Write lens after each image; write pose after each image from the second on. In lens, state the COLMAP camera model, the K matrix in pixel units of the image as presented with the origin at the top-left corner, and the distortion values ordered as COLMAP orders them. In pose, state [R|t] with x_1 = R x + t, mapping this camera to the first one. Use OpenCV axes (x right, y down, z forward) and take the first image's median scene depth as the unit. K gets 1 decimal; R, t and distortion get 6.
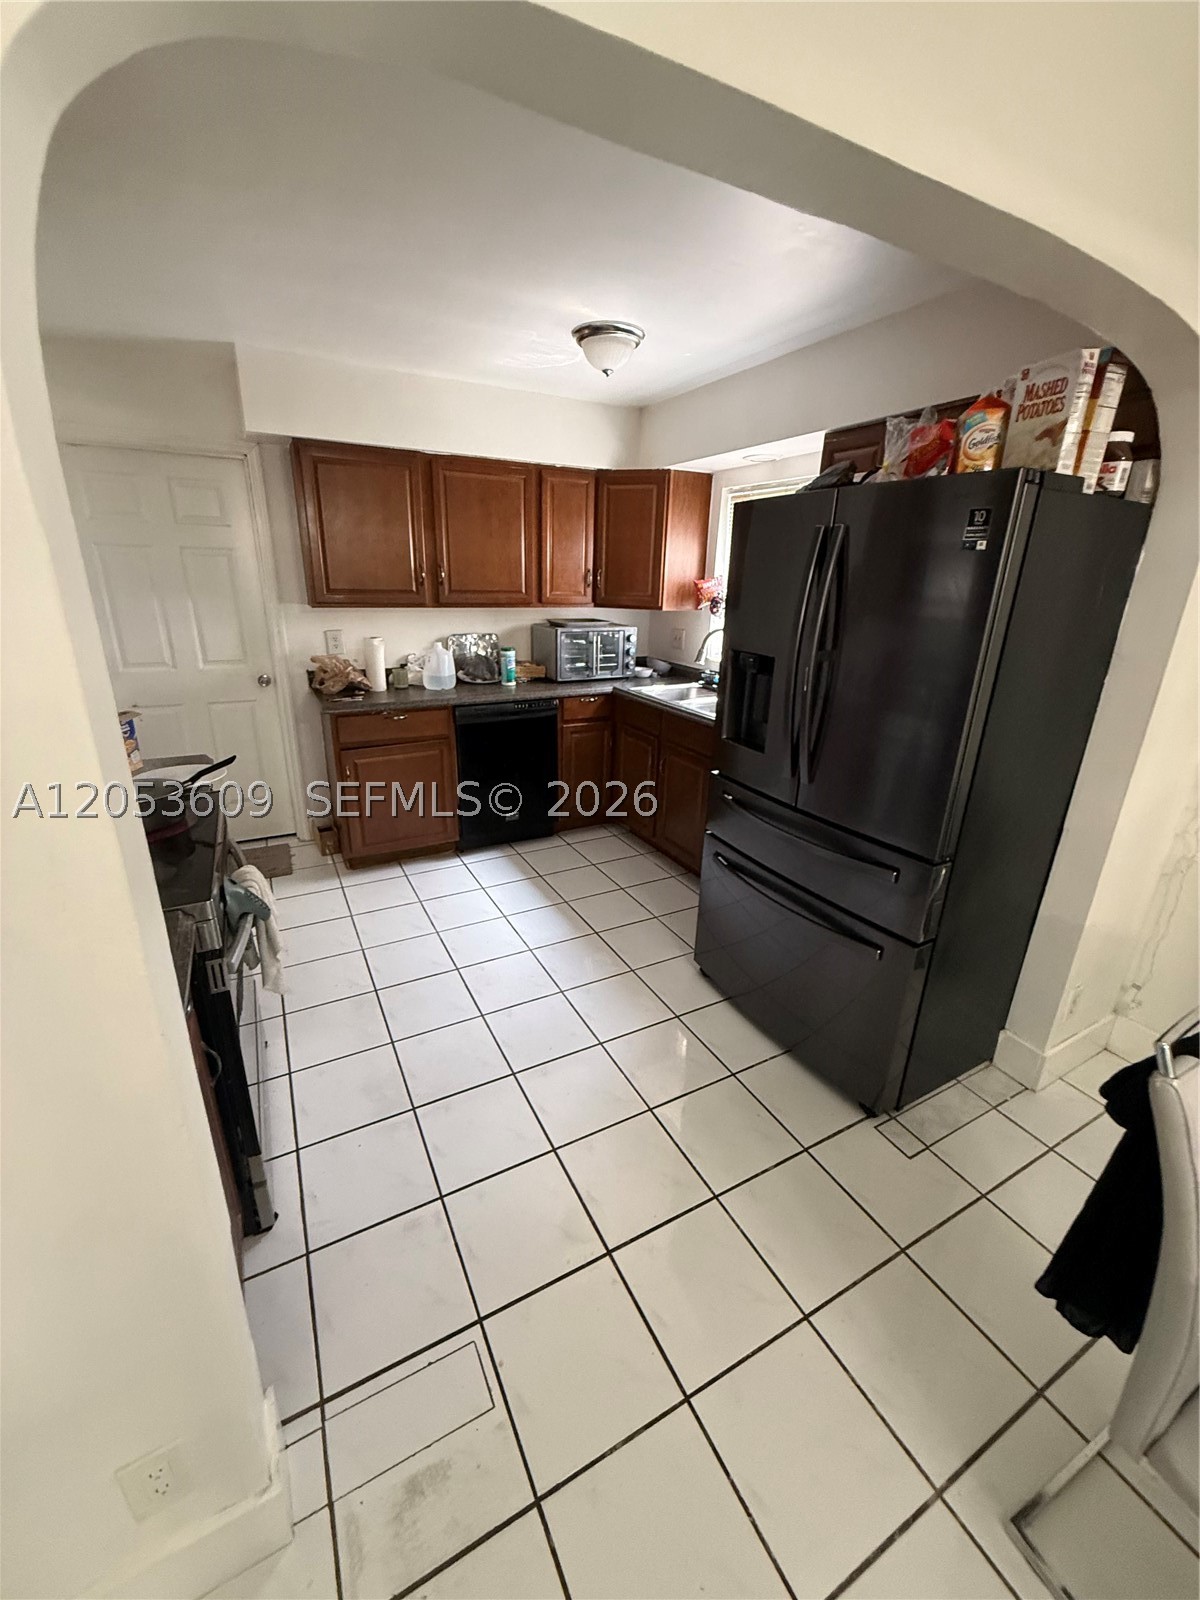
lens RADIAL K [[635.6, 0, 600.0], [0, 635.6, 800.0], [0, 0, 1]] dist [0.000882, -0.000018]
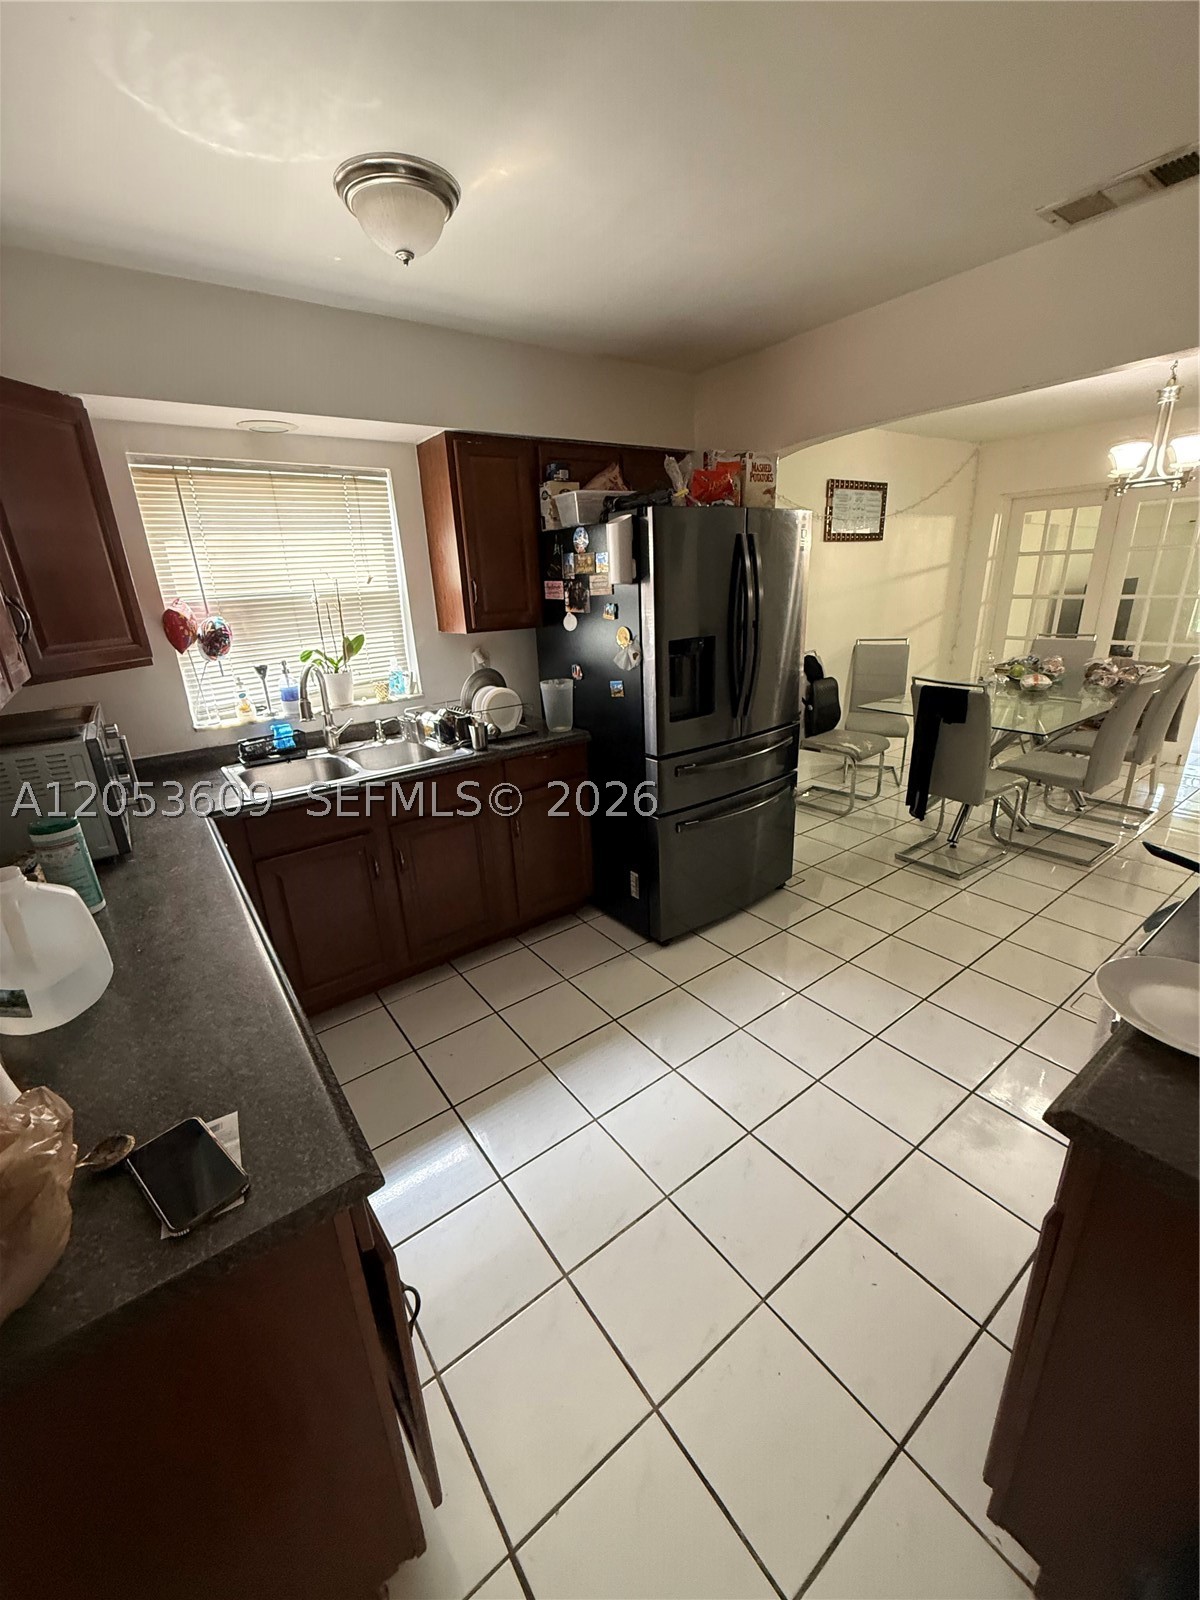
lens RADIAL K [[635.6, 0, 600.0], [0, 635.6, 800.0], [0, 0, 1]] dist [0.000882, -0.000018]
pose [[-0.148717, -0.343662, 0.927243, -0.897917], [0.369581, 0.850405, 0.374460, -0.463837], [-0.917220, 0.398381, 0.000541, 1.235044]]
